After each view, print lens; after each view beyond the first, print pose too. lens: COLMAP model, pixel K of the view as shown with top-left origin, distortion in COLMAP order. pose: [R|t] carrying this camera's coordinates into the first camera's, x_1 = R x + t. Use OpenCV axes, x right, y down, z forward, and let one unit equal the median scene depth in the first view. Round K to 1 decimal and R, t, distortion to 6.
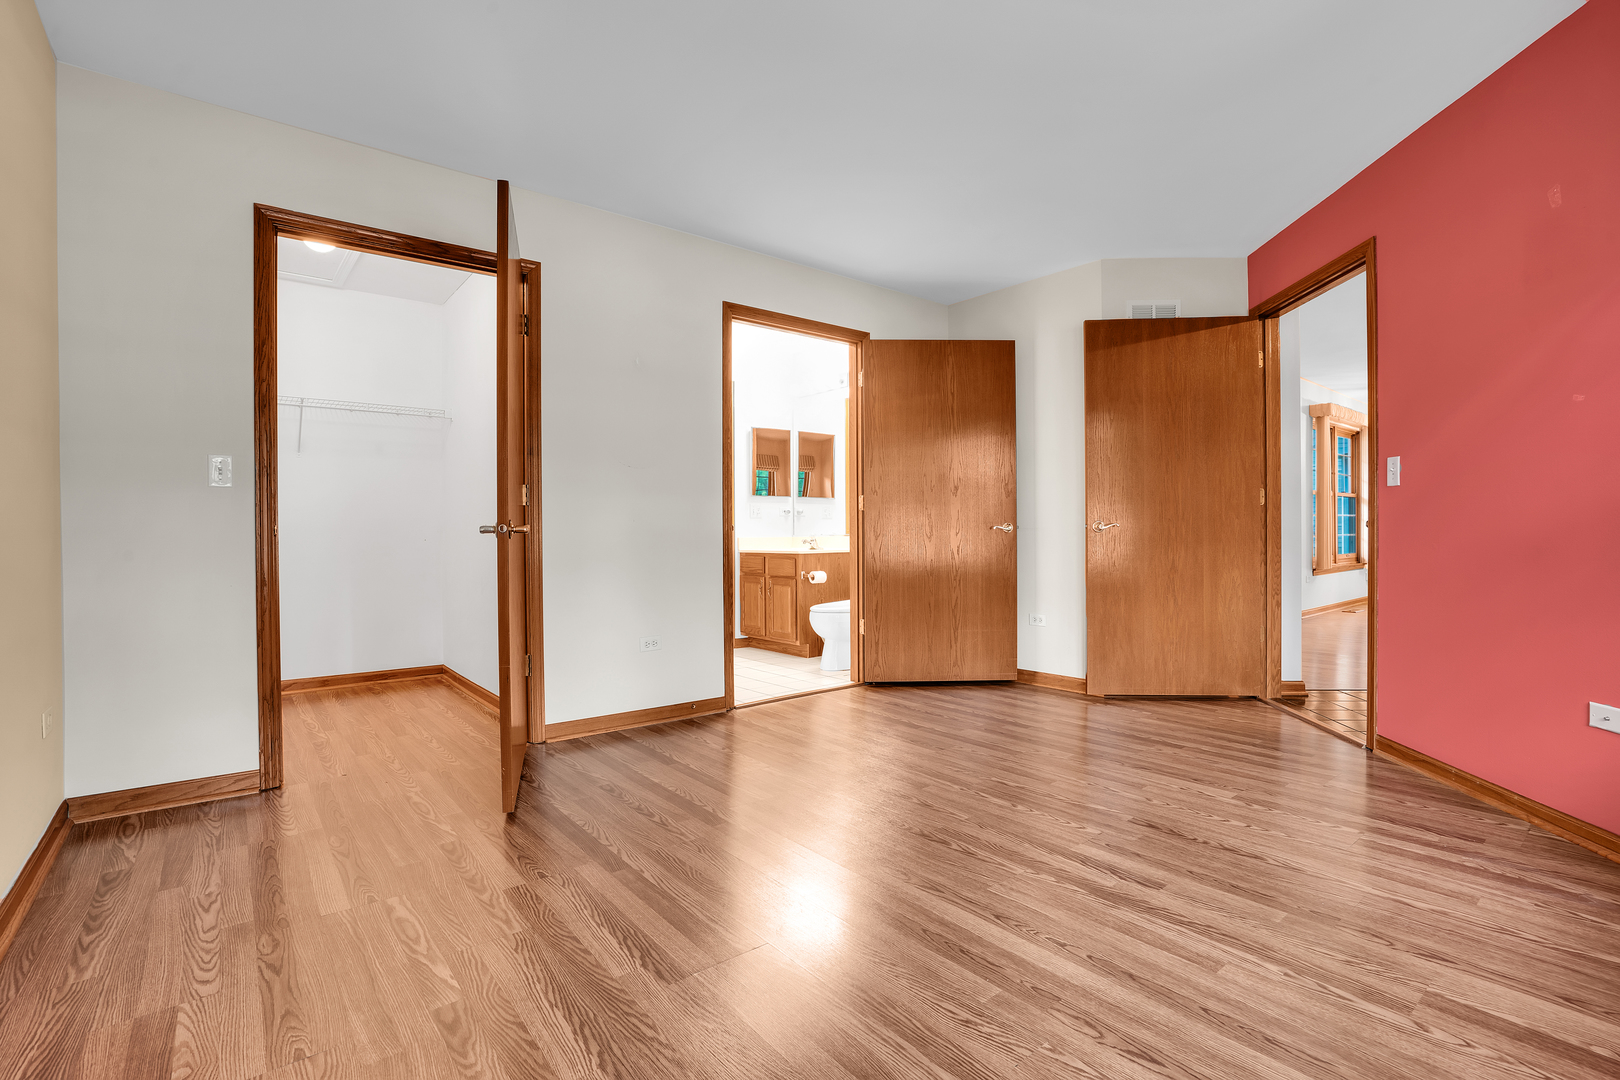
lens RADIAL K [[740.8, 0, 805.0], [0, 740.8, 536.2], [0, 0, 1]] dist [-0.019461, -0.000243]
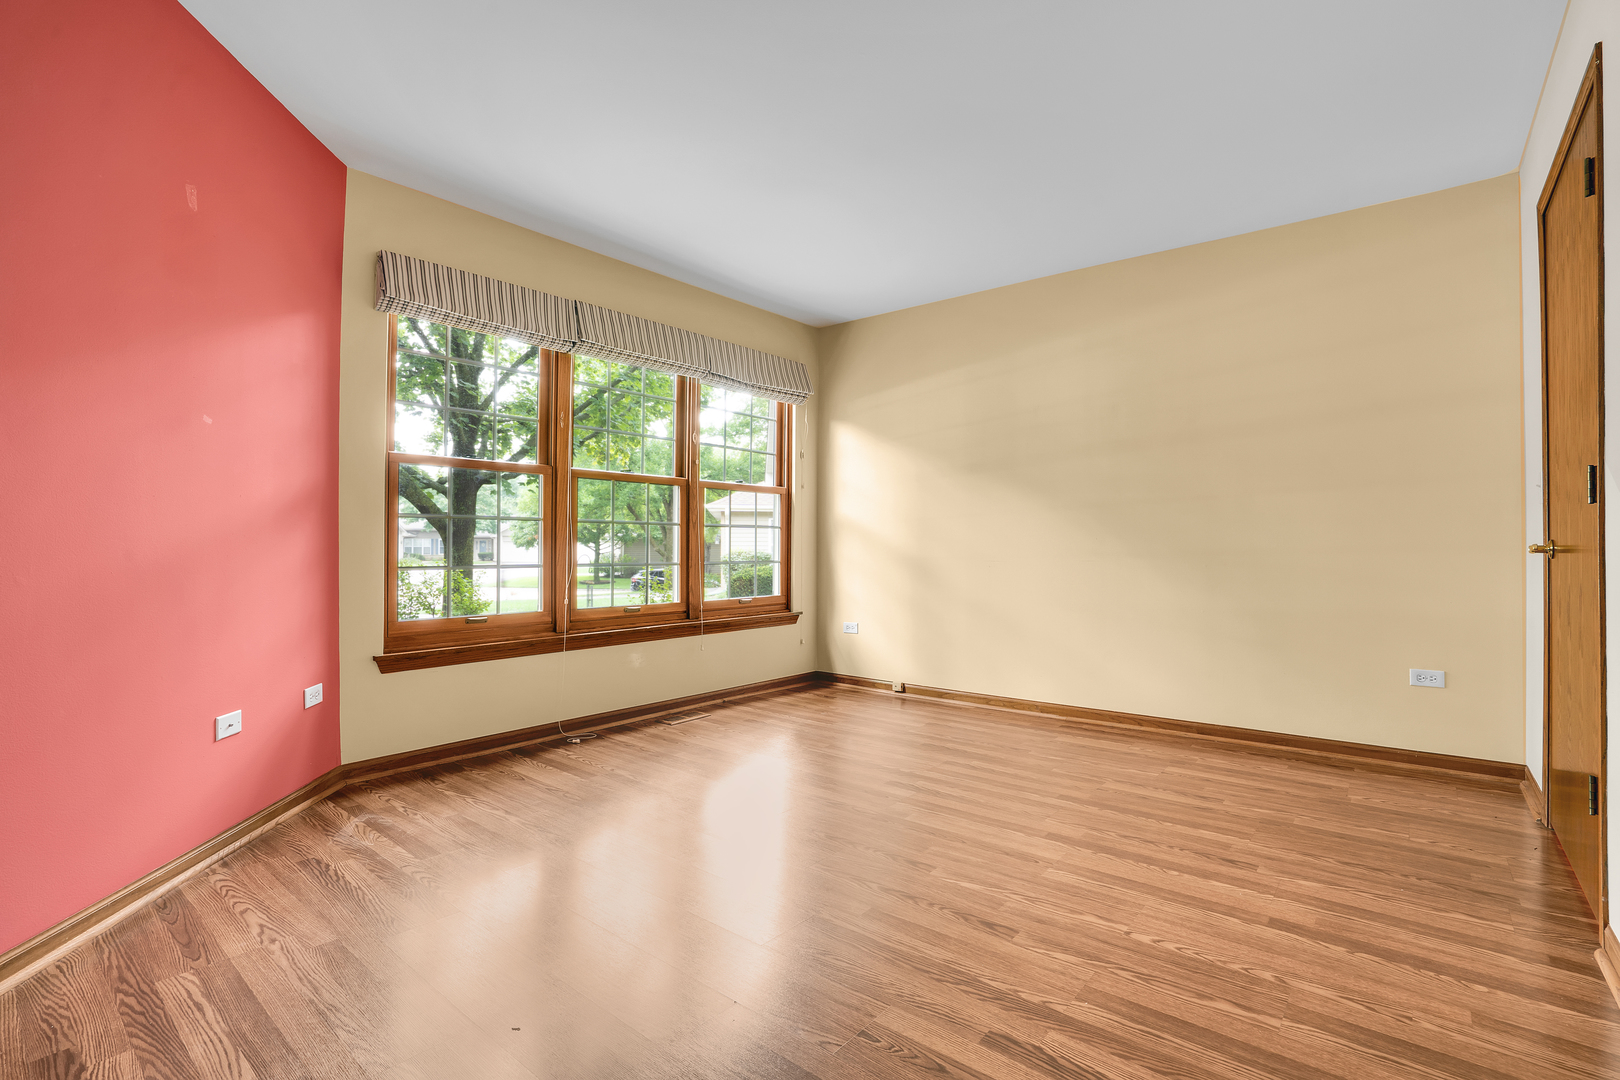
lens RADIAL K [[740.8, 0, 809.7], [0, 740.8, 539.2], [0, 0, 1]] dist [-0.019461, -0.000243]
pose [[-0.978513, 0.002067, -0.206173, 0.195558], [0.002602, 0.999994, -0.002323, -0.008843], [0.206167, -0.002809, -0.978513, 0.913271]]
